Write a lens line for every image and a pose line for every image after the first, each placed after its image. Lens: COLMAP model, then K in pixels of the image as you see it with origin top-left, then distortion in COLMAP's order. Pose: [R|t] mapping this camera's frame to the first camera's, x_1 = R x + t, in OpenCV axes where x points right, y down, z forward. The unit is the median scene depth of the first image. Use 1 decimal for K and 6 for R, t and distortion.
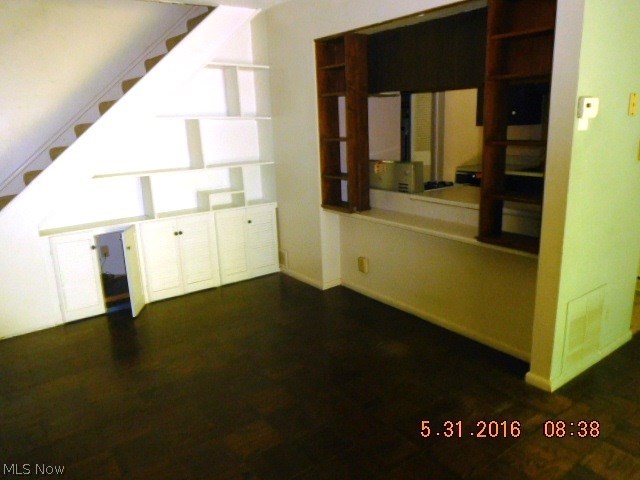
lens RADIAL K [[479.3, 0, 320.8], [0, 479.3, 242.5], [0, 0, 1]] dist [0.000877, -0.007987]
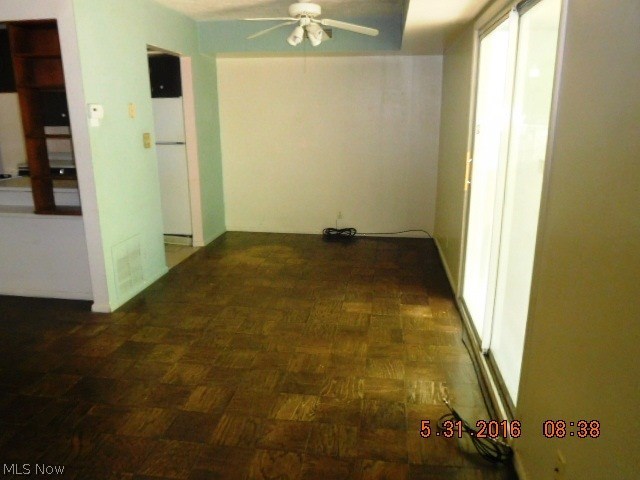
lens RADIAL K [[479.3, 0, 320.8], [0, 479.3, 242.5], [0, 0, 1]] dist [0.000877, -0.007987]
pose [[0.691767, -0.148737, 0.706637, -0.040247], [0.158186, 0.986003, 0.052682, 0.089596], [-0.704582, 0.075336, 0.705612, -0.300687]]
